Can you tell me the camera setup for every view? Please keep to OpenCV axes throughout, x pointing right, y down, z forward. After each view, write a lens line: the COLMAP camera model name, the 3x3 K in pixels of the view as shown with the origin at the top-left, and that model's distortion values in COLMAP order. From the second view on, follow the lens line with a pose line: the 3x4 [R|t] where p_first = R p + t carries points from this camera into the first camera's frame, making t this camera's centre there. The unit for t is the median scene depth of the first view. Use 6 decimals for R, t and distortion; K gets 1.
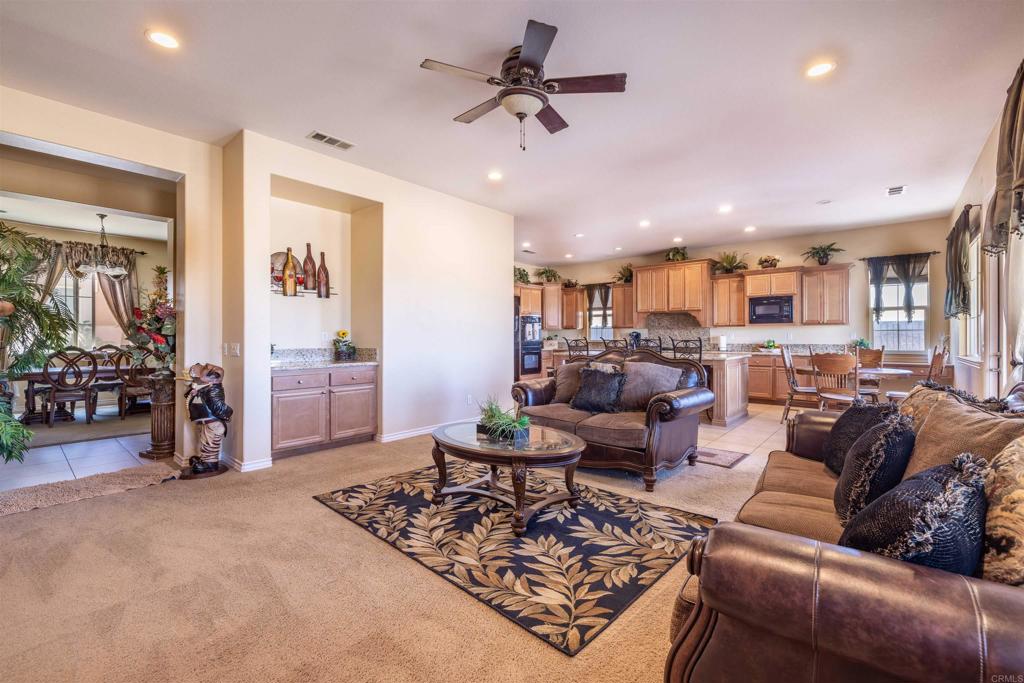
lens RADIAL K [[438.0, 0, 495.5], [0, 438.0, 335.6], [0, 0, 1]] dist [-0.000229, -0.000101]
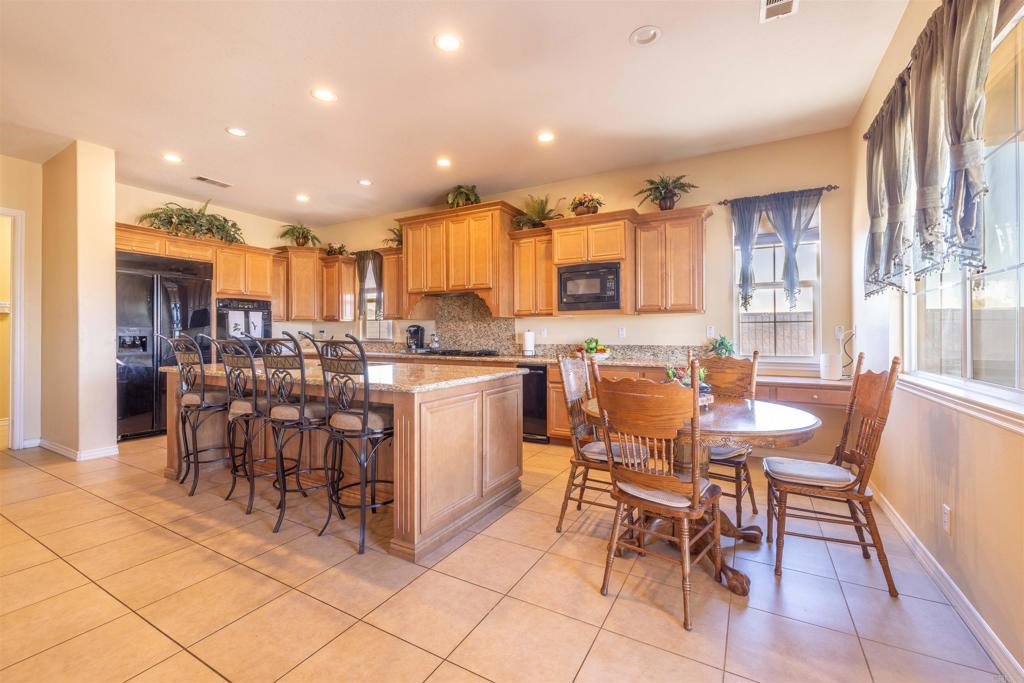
lens RADIAL K [[430.4, 0, 512.7], [0, 430.4, 331.9], [0, 0, 1]] dist [-0.000527, 0.000030]
pose [[0.975567, -0.000979, 0.219700, 0.396960], [0.001096, 0.999999, -0.000410, 0.001120], [-0.219700, 0.000640, 0.975567, 0.454858]]
